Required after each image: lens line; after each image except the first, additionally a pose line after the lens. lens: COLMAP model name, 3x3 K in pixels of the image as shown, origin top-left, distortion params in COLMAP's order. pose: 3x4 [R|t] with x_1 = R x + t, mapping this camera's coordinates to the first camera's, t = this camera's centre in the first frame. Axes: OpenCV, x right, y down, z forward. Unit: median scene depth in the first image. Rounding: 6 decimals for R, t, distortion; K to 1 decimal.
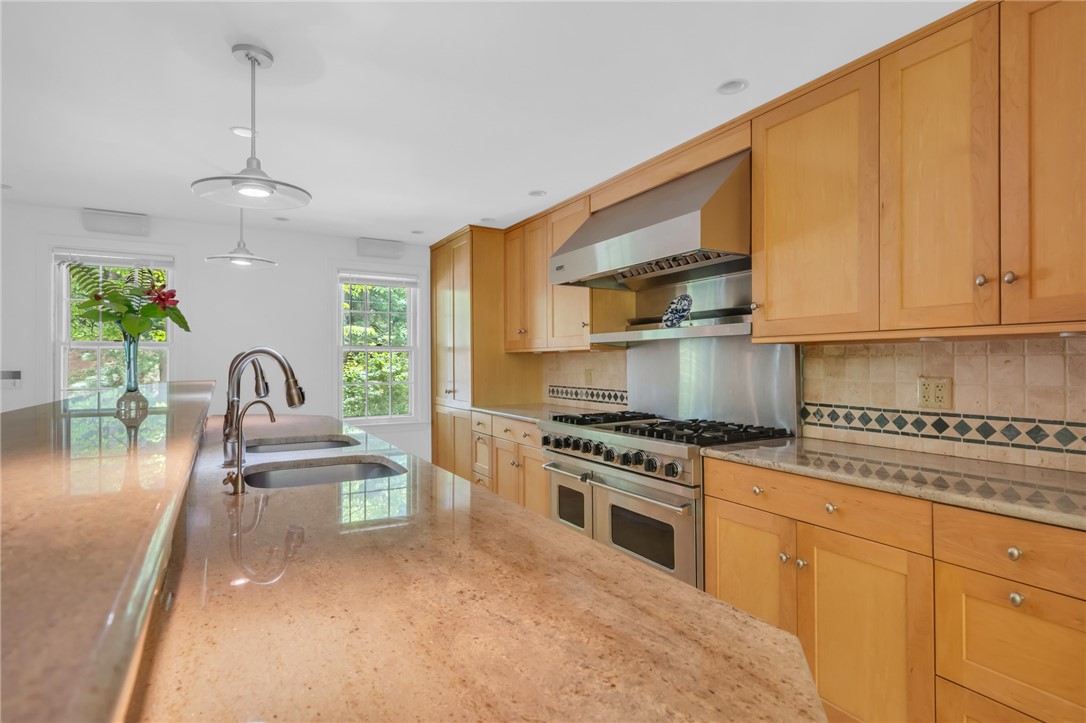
lens RADIAL K [[557.1, 0, 543.0], [0, 557.1, 361.5], [0, 0, 1]] dist [0.015521, -0.000309]
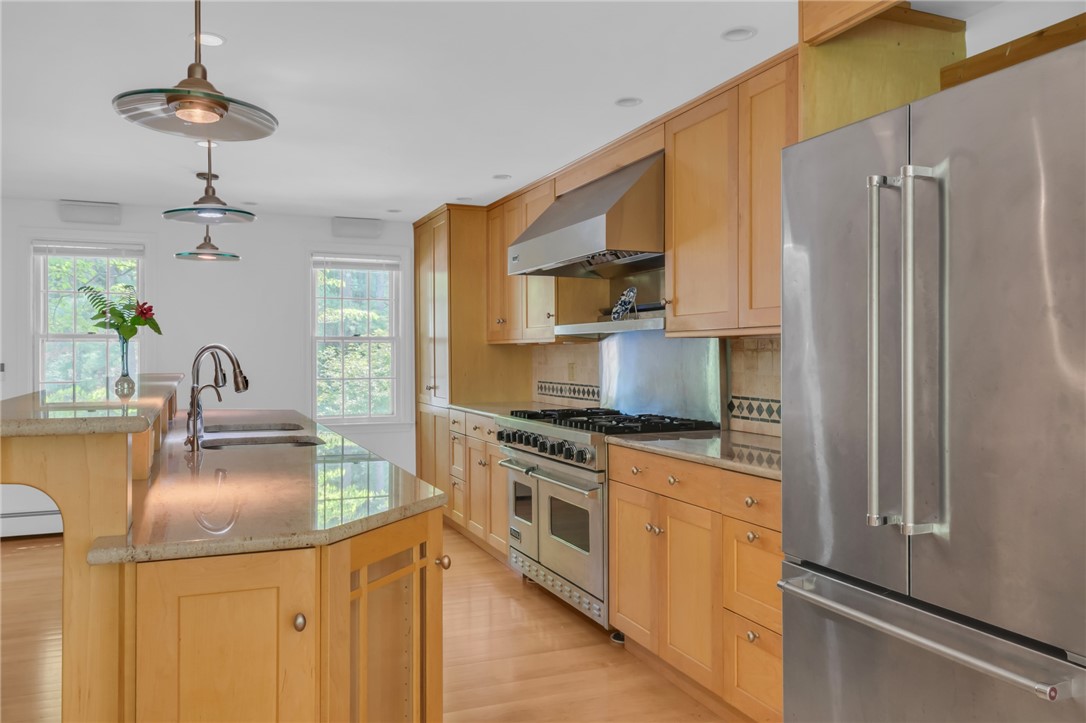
lens RADIAL K [[816.1, 0, 543.0], [0, 816.1, 361.5], [0, 0, 1]] dist [0.006833, -0.000470]
pose [[0.992531, 0.001555, -0.121979, 0.278936], [-0.000260, 0.999943, 0.010631, -0.003595], [0.121989, -0.010519, 0.992476, -0.449723]]
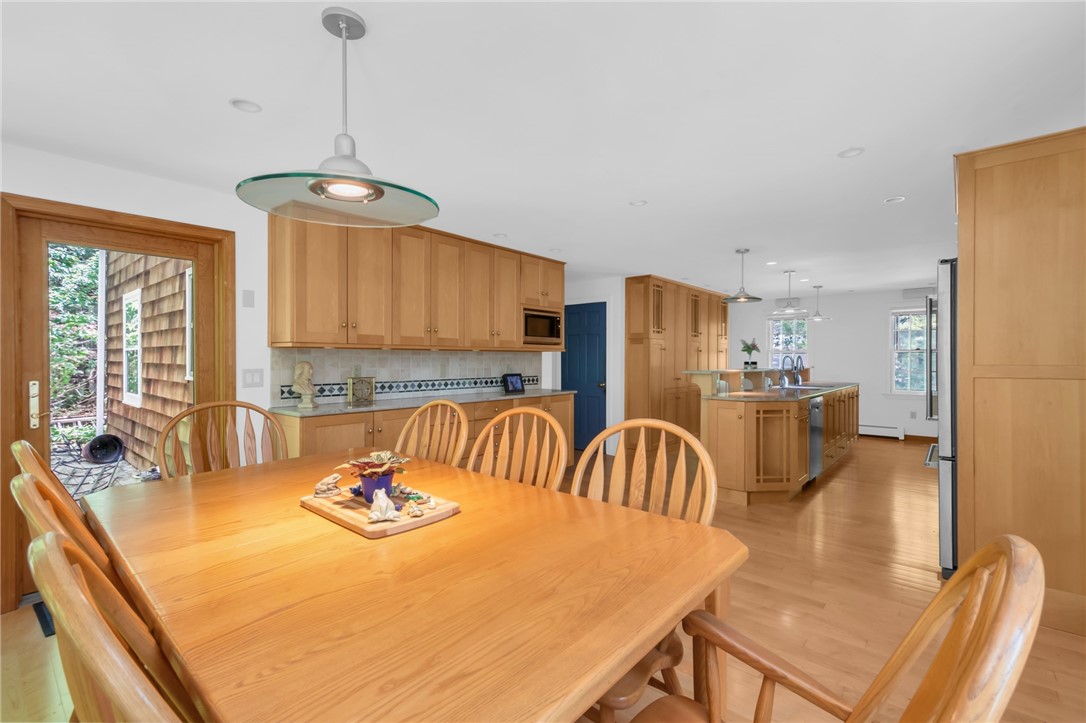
lens RADIAL K [[485.5, 0, 550.2], [0, 485.5, 361.1], [0, 0, 1]] dist [0.002519, -0.000212]
pose [[0.334827, 0.006779, -0.942255, 1.286602], [0.001103, 0.999971, 0.007586, -0.008342], [0.942279, -0.003579, 0.334810, -0.994034]]
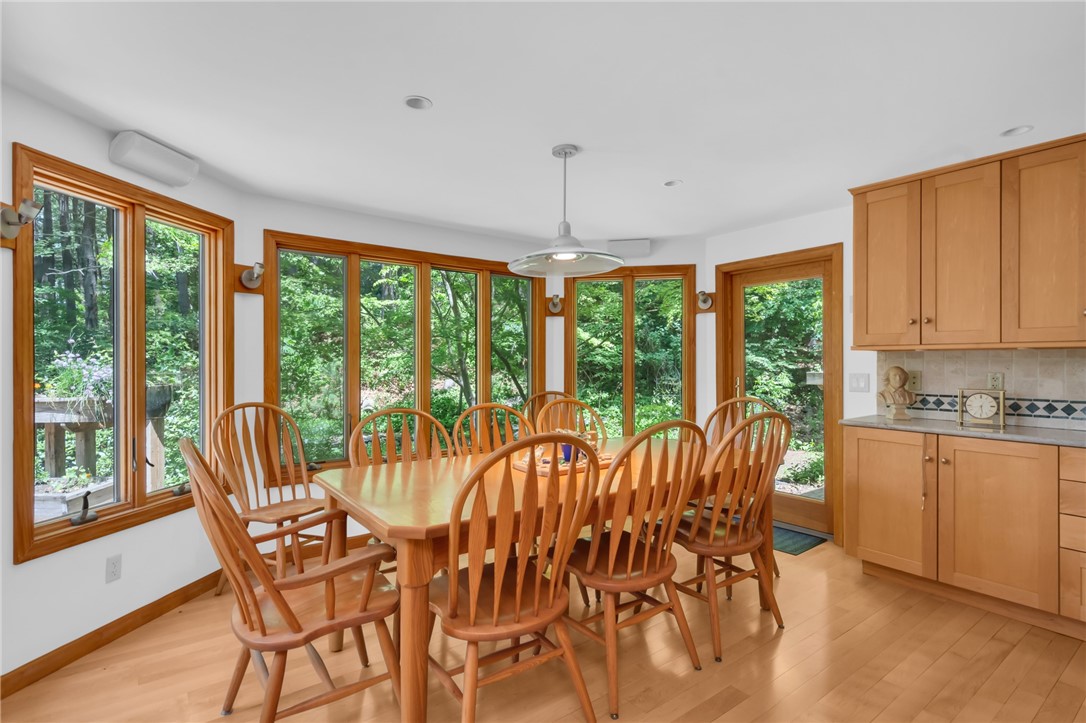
lens RADIAL K [[508.7, 0, 543.0], [0, 508.7, 361.5], [0, 0, 1]] dist [0.000358, -0.001514]
pose [[-0.994884, 0.002070, -0.101003, 0.802436], [0.002467, 0.999990, -0.003801, -0.007651], [0.100994, -0.004030, -0.994879, -0.100585]]
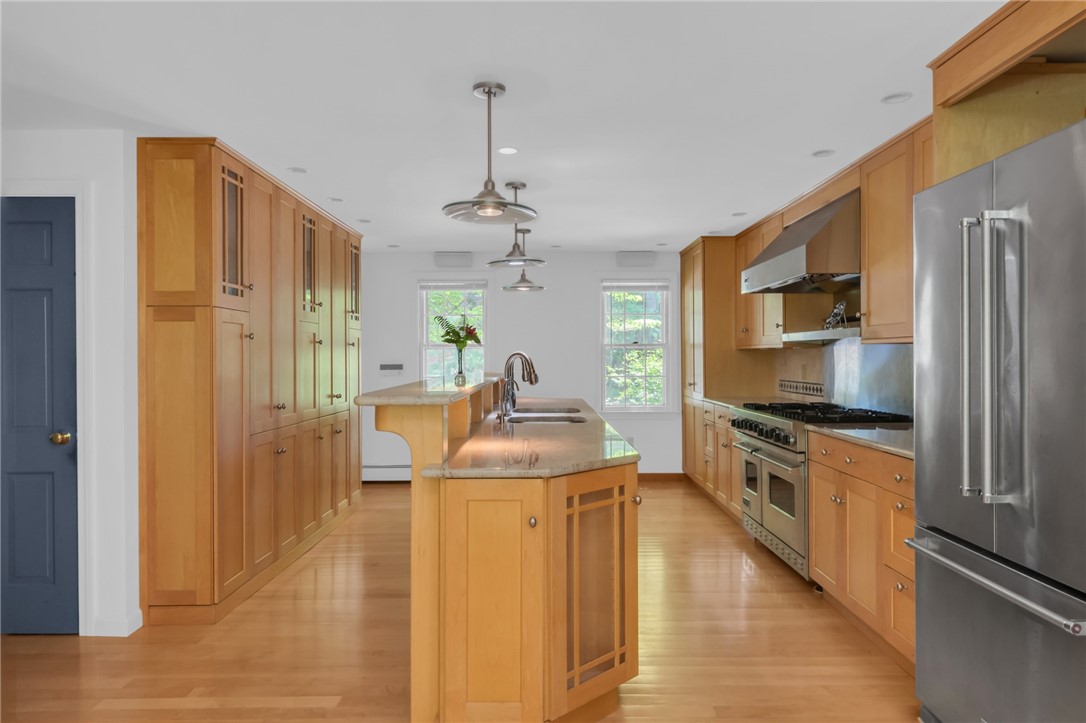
lens RADIAL K [[705.0, 0, 546.2], [0, 705.0, 361.9], [0, 0, 1]] dist [0.006783, -0.001298]
pose [[0.869472, 0.001890, -0.493978, 0.453303], [0.003462, 0.999945, 0.009919, -0.009137], [0.493970, -0.010335, 0.869418, -0.603432]]
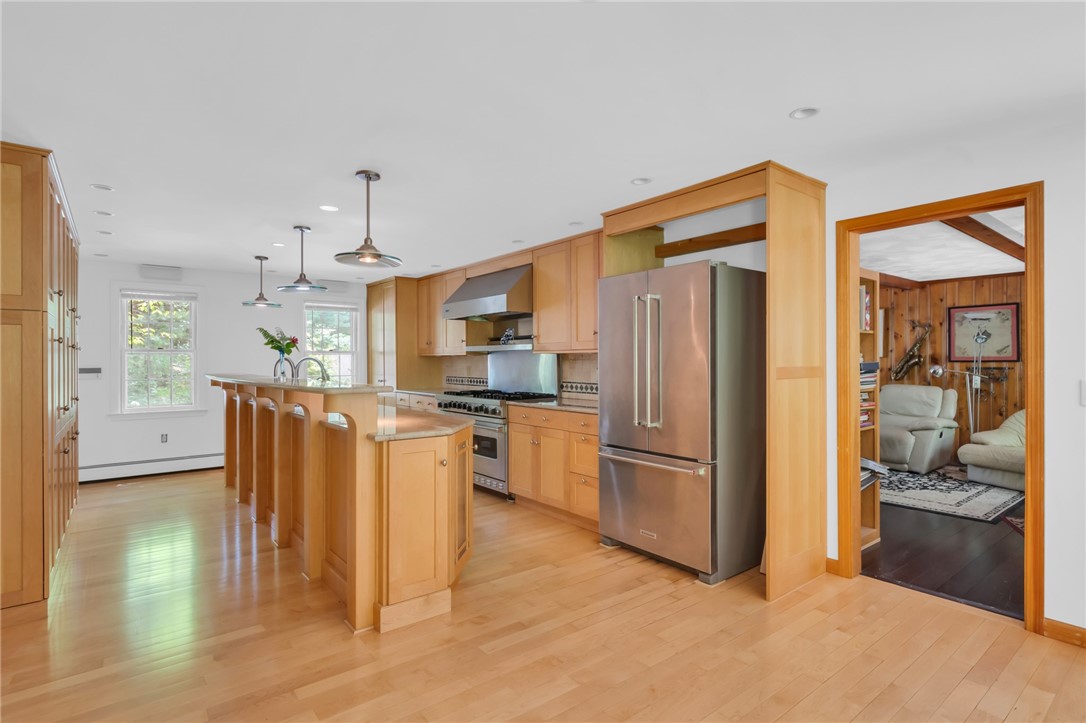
lens RADIAL K [[550.9, 0, 538.4], [0, 550.9, 361.6], [0, 0, 1]] dist [-0.000817, 0.000167]
pose [[0.989886, -0.001541, 0.141856, 0.076413], [0.000991, 0.999992, 0.003952, -0.008571], [-0.141861, -0.003771, 0.989879, -0.935617]]
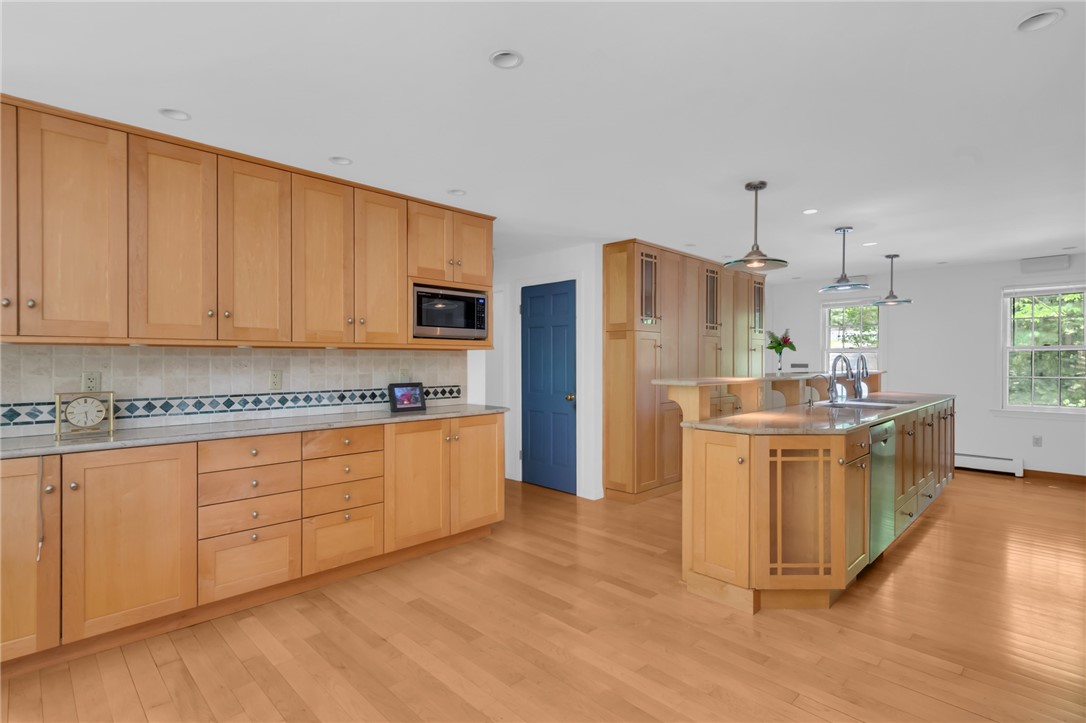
lens RADIAL K [[525.0, 0, 557.0], [0, 525.0, 360.2], [0, 0, 1]] dist [0.001609, 0.000024]
pose [[0.260359, 0.003614, -0.965505, 0.886802], [0.002489, 0.999987, 0.004415, -0.009317], [0.965509, -0.003552, 0.260347, -0.494235]]
